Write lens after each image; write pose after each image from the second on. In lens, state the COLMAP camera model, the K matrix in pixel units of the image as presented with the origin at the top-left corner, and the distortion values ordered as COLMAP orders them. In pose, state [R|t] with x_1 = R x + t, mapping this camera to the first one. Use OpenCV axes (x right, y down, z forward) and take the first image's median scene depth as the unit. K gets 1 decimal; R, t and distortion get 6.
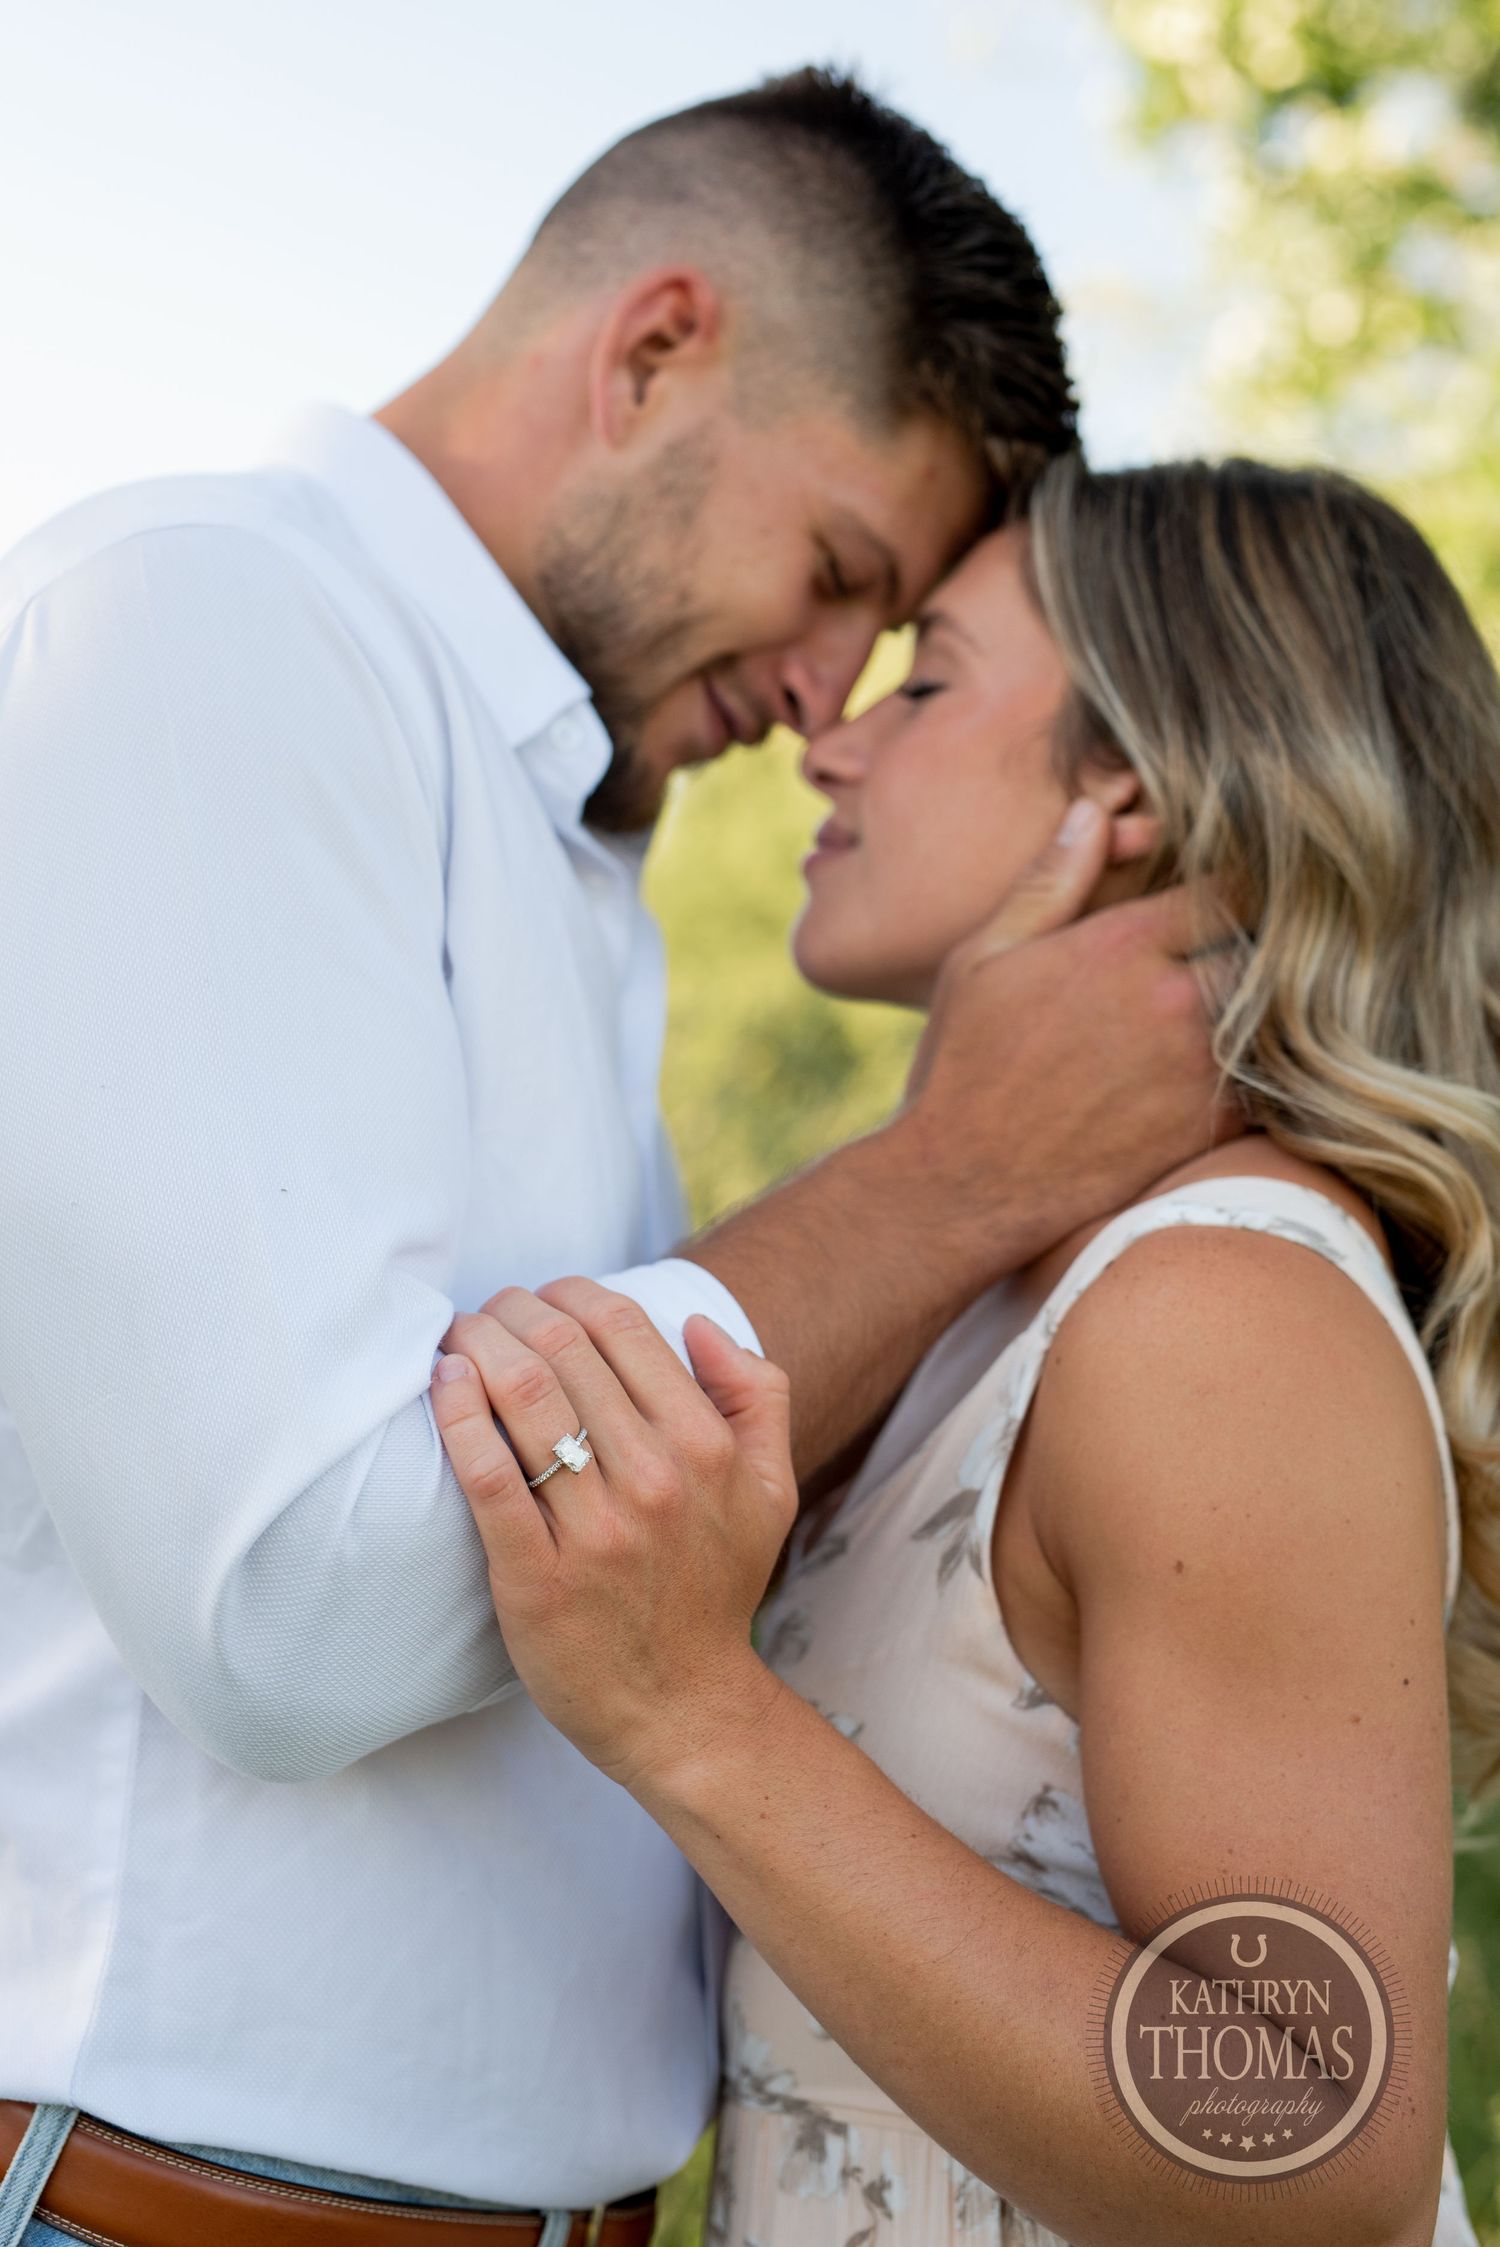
lens RADIAL K [[3325.0, 0, 749.9], [0, 3325.0, 1132.1], [0, 0, 1]] dist [0.032634, 0.000000]
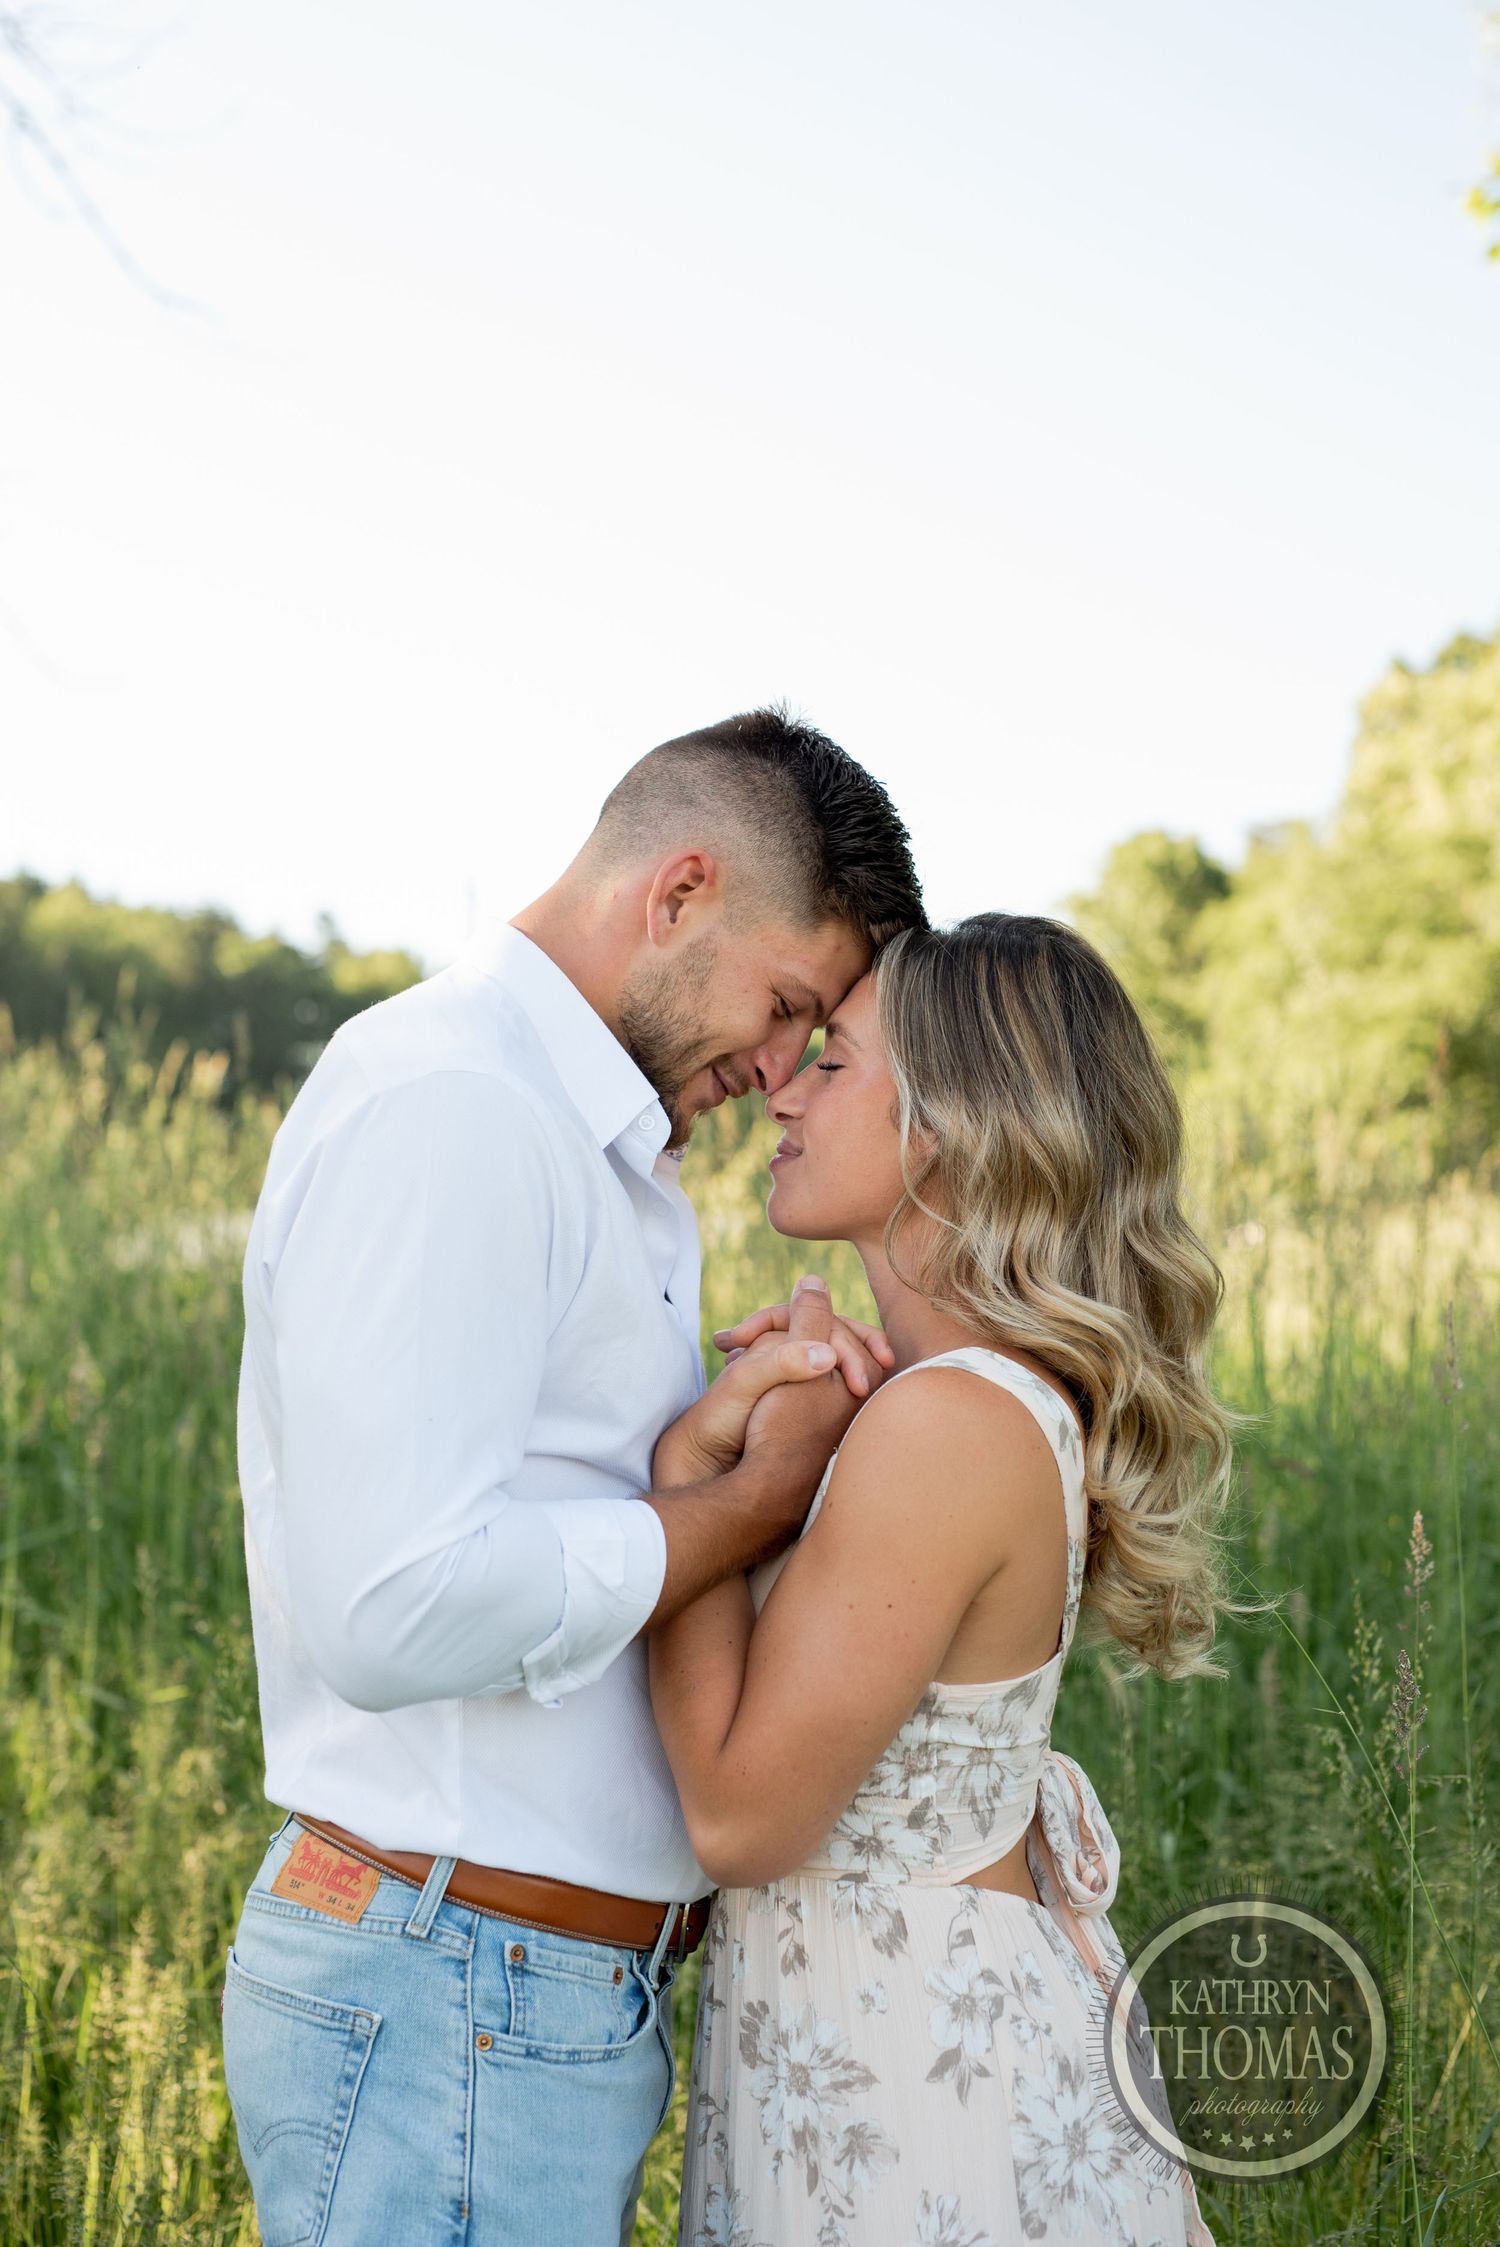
lens RADIAL K [[3325.0, 0, 757.0], [0, 3325.0, 1112.0], [0, 0, 1]] dist [0.032634, 0.000000]
pose [[0.999502, -0.029833, 0.010331, -0.009065], [0.029938, 0.999500, -0.010214, -0.094201], [-0.010021, 0.010518, 0.999894, -0.800200]]
